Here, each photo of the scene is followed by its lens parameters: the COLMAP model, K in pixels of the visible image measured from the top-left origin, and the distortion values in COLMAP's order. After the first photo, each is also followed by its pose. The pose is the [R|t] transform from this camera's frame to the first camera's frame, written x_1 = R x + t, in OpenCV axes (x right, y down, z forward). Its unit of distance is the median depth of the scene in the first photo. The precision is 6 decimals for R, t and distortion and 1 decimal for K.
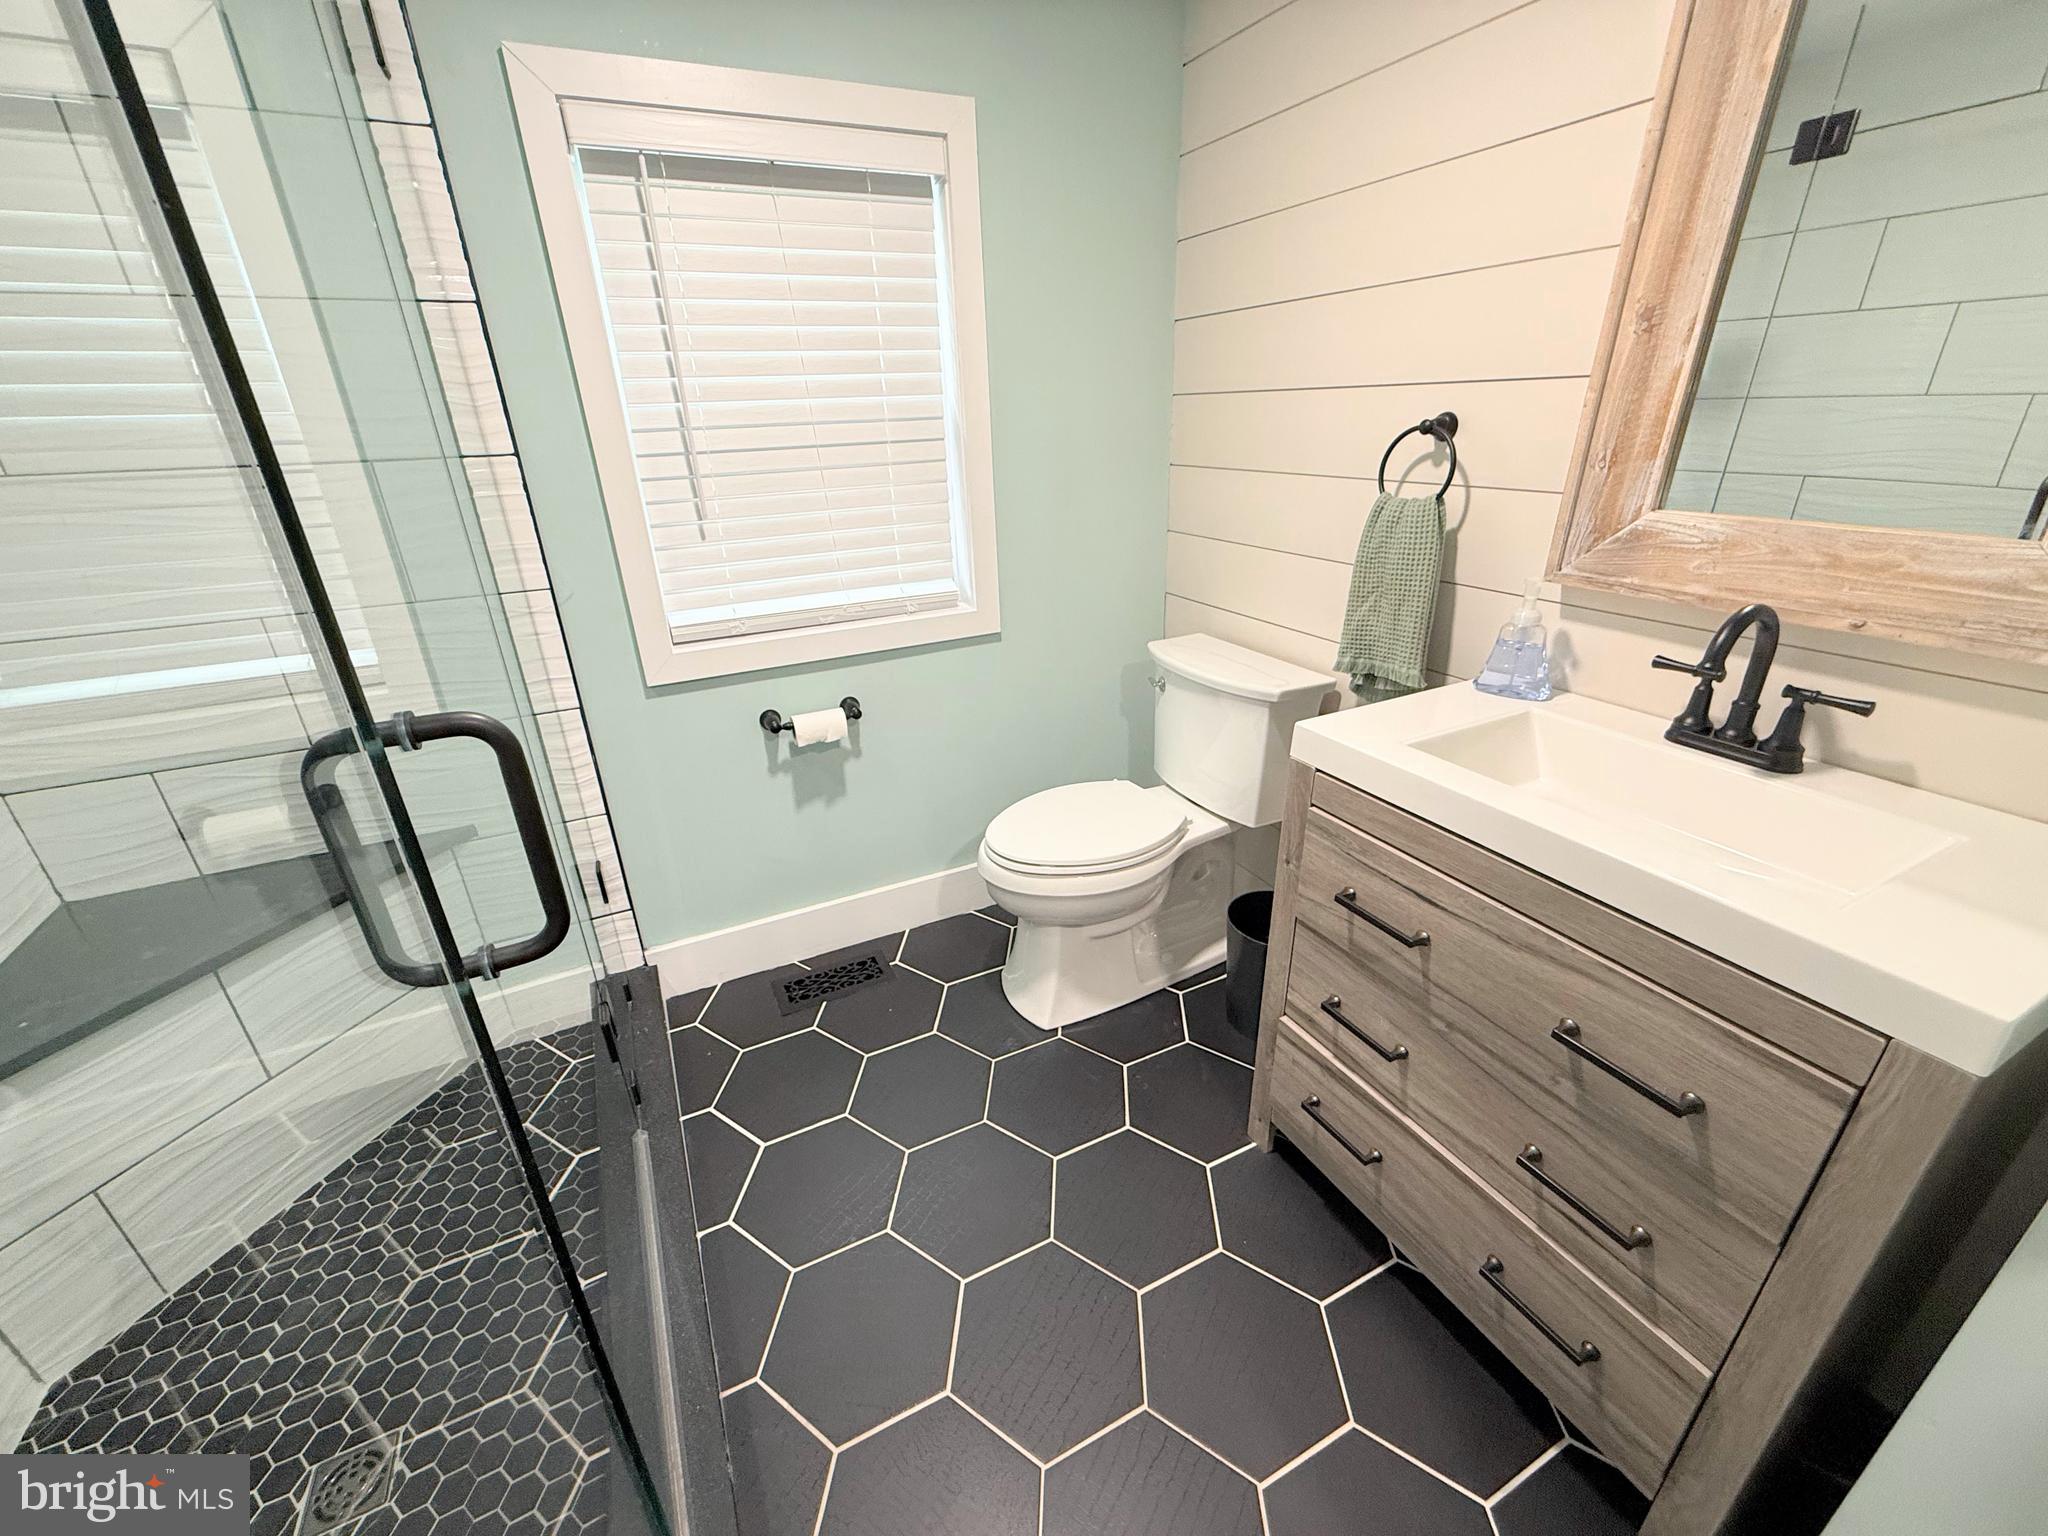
lens RADIAL K [[818.1, 0, 1012.1], [0, 818.1, 772.3], [0, 0, 1]] dist [0.004965, 0.000503]
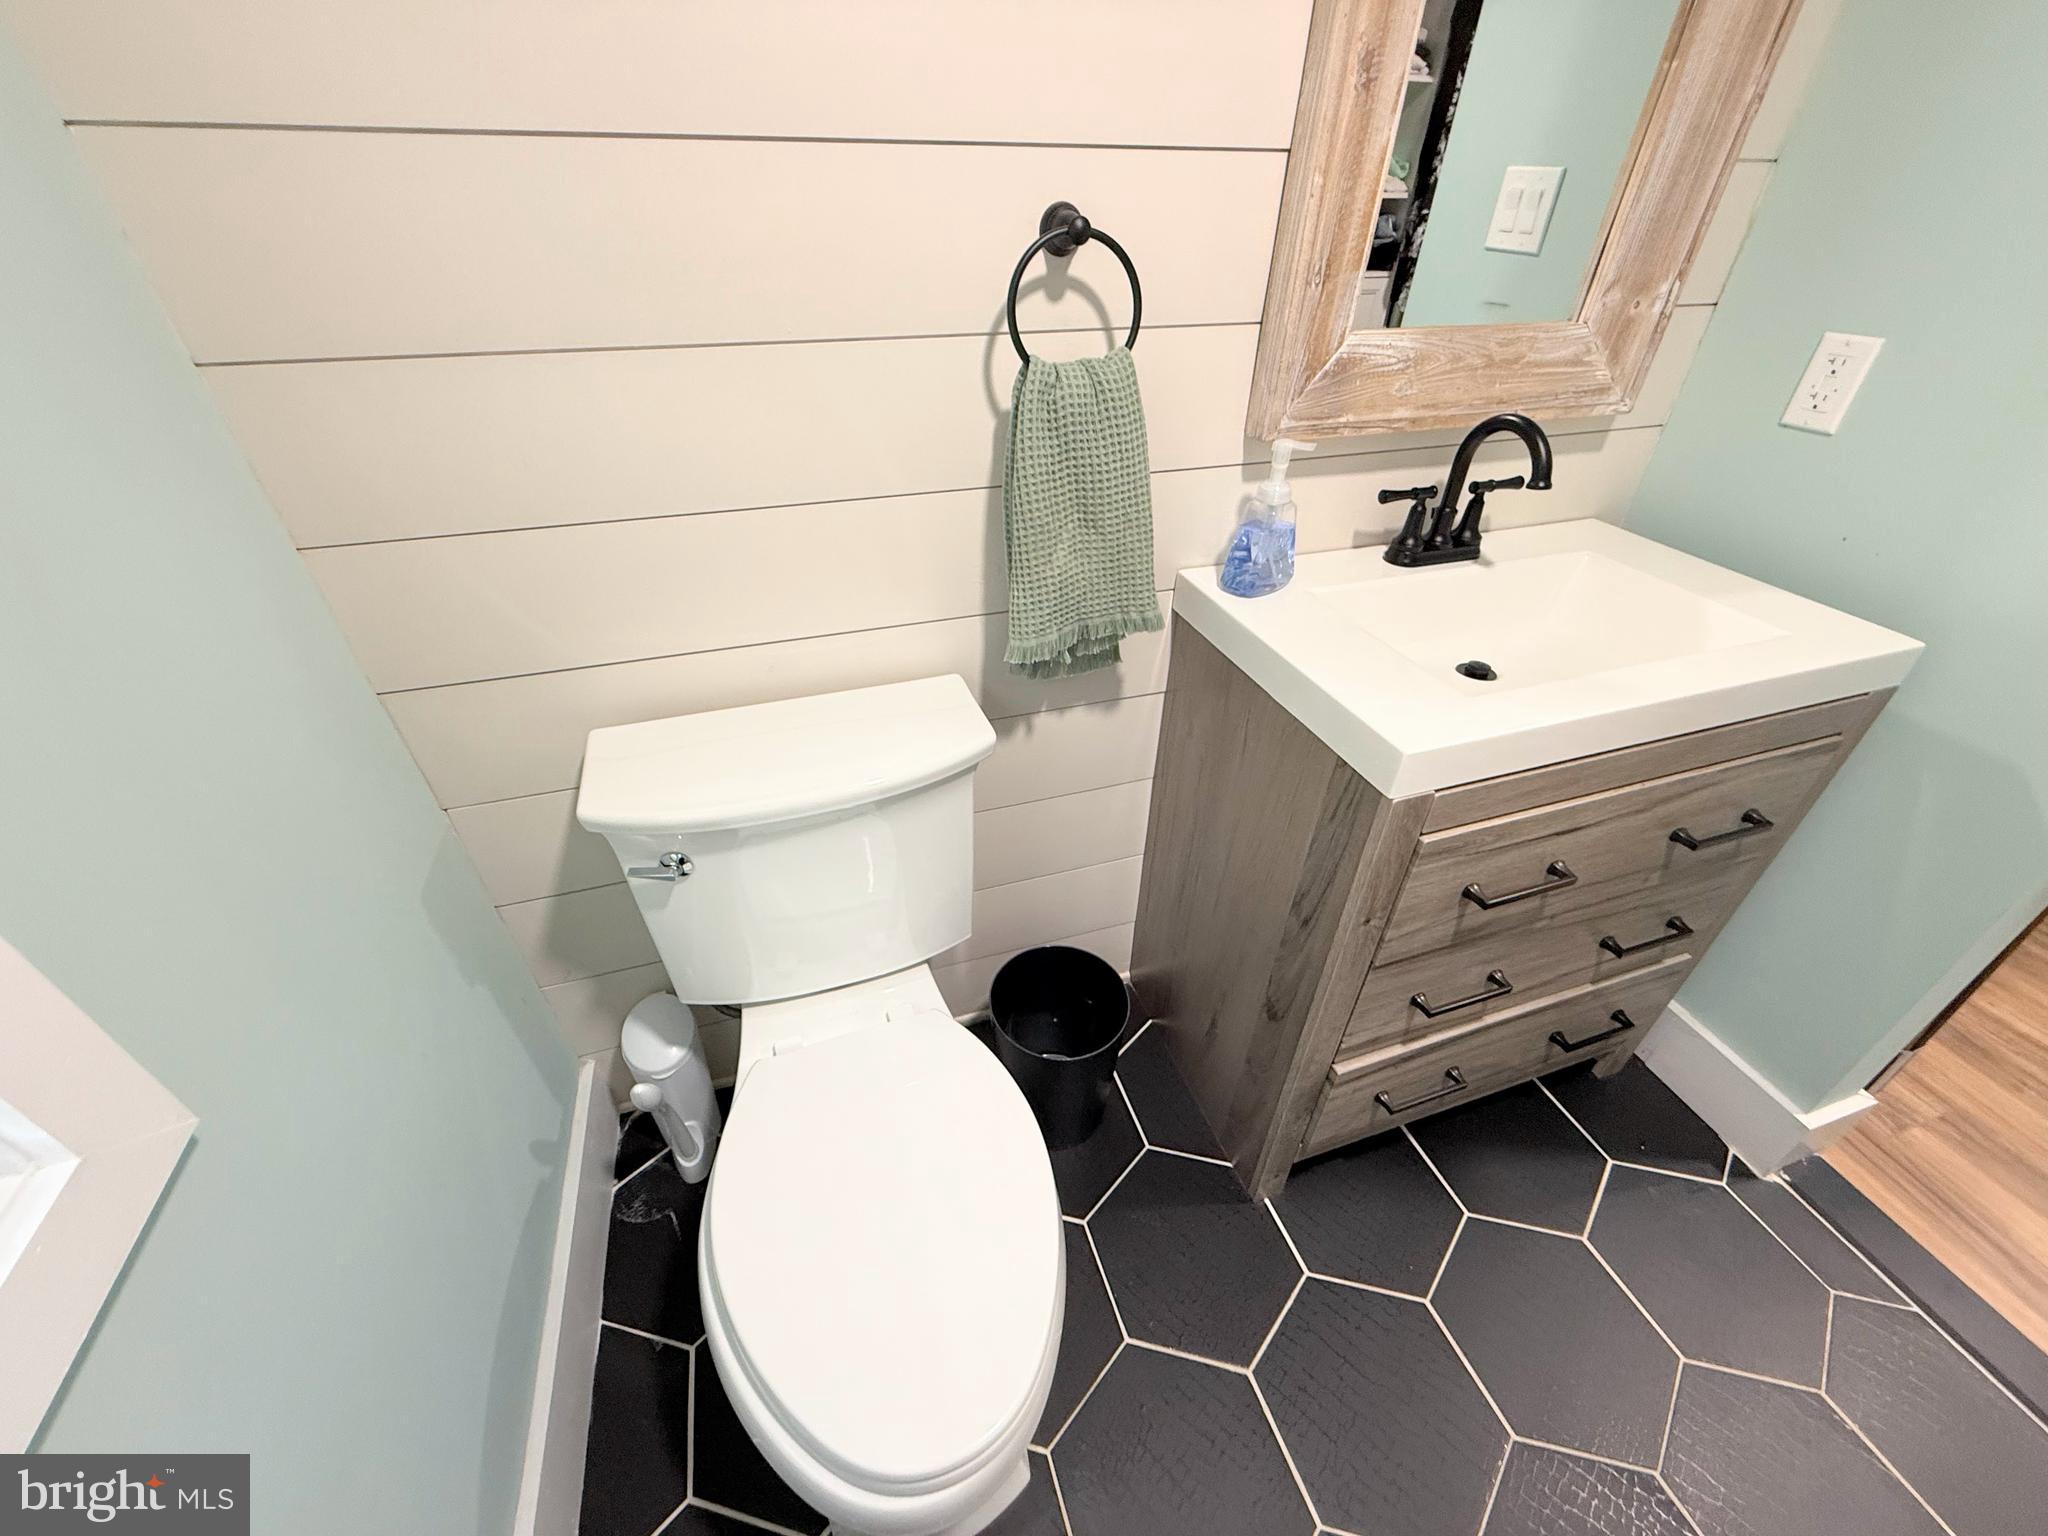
lens RADIAL K [[818.1, 0, 1020.0], [0, 818.1, 752.9], [0, 0, 1]] dist [0.004965, 0.000503]
pose [[0.143908, -0.546089, 0.825274, -0.053987], [0.392256, 0.797120, 0.459059, -0.123377], [-0.908529, 0.257656, 0.328919, 0.283780]]
